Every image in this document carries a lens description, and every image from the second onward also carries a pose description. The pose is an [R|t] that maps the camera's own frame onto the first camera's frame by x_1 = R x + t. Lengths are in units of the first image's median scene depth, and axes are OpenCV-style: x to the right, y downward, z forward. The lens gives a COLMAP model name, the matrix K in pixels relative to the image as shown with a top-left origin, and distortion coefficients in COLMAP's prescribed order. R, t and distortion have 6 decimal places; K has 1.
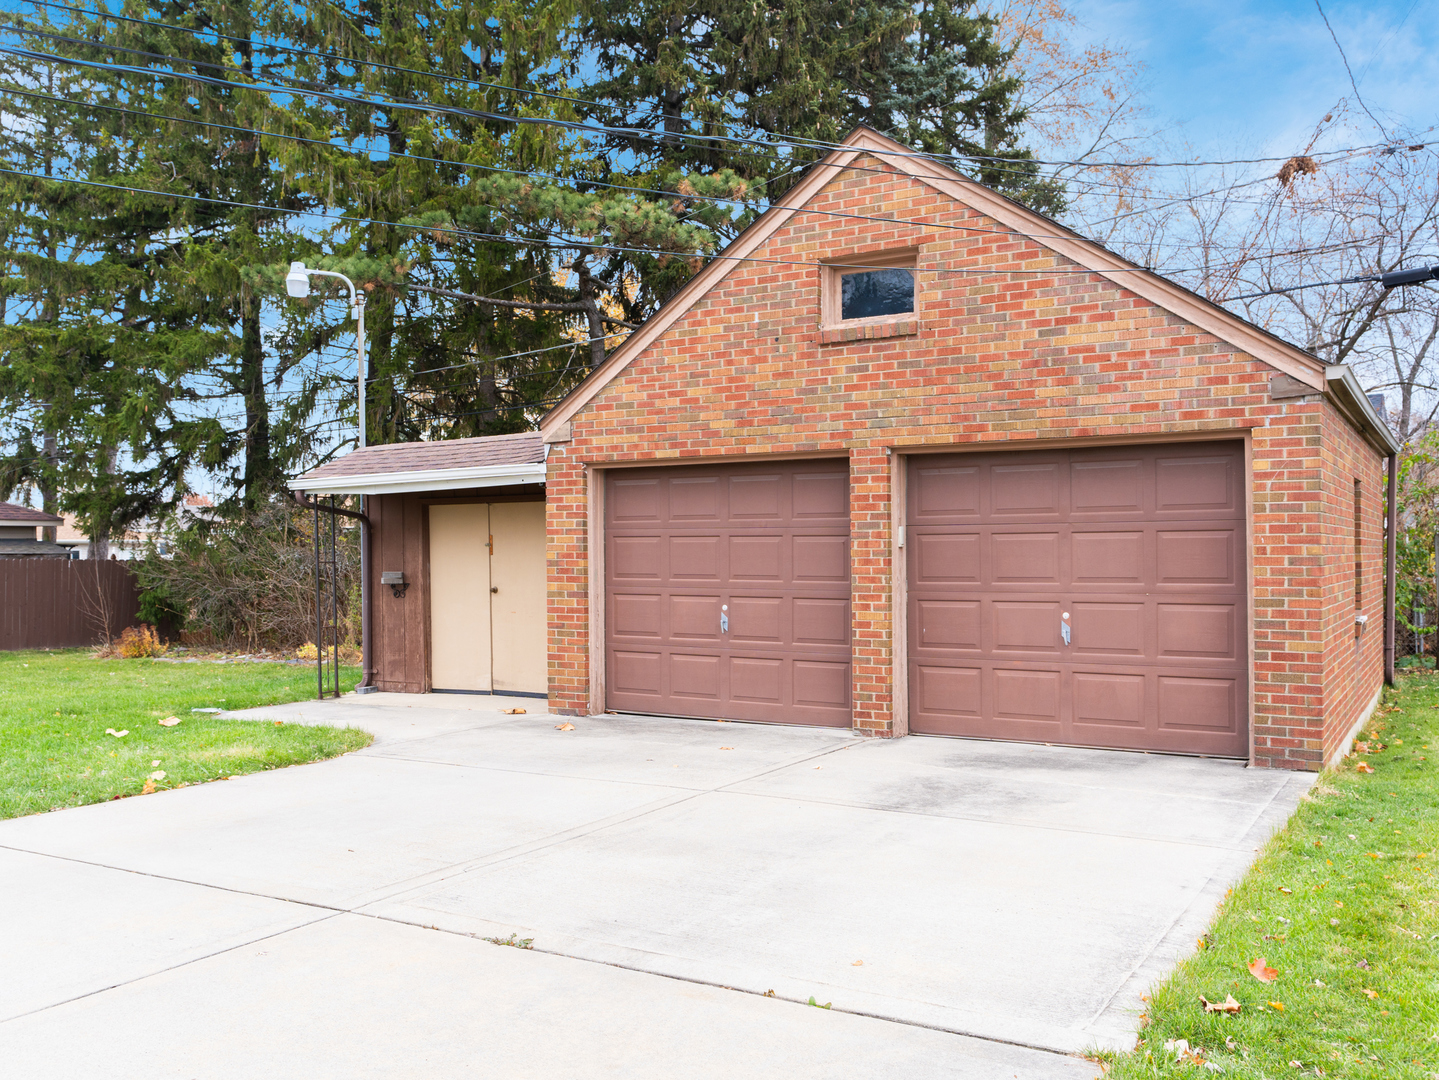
lens RADIAL K [[1211.2, 0, 716.9], [0, 1211.2, 504.1], [0, 0, 1]] dist [0.000738, 0.007360]
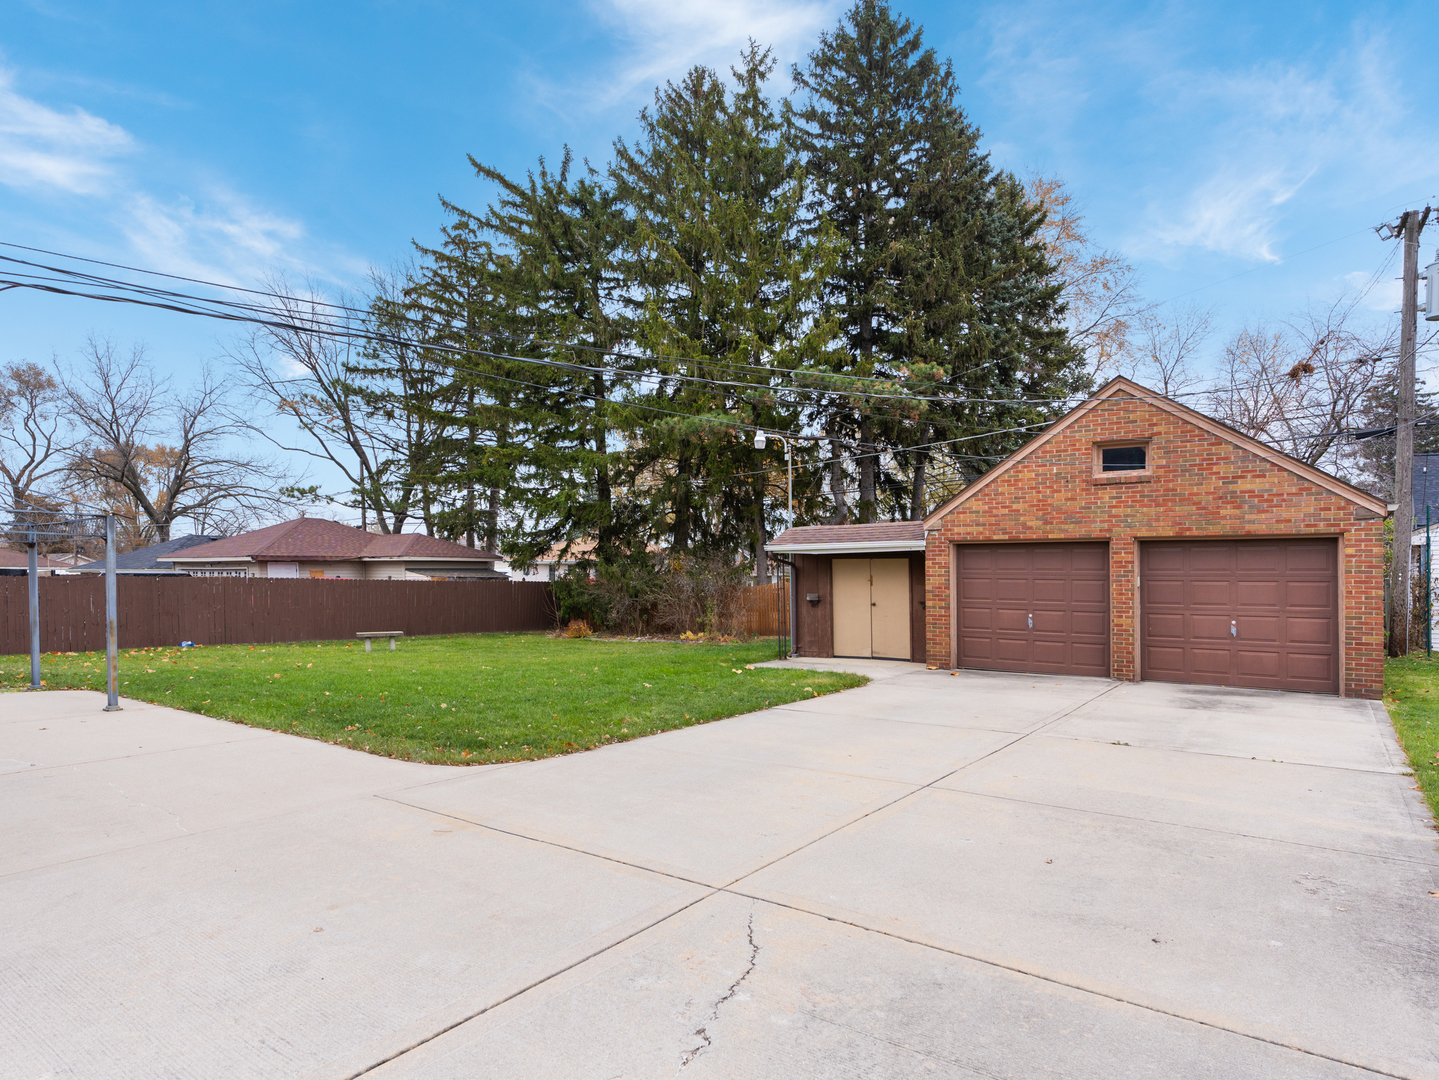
lens RADIAL K [[807.7, 0, 720.3], [0, 807.7, 544.8], [0, 0, 1]] dist [-0.005619, 0.000522]
pose [[0.995895, 0.008780, -0.090085, -0.415893], [-0.008799, 0.999961, 0.000188, -0.028150], [0.090083, 0.000605, 0.995934, -0.387689]]
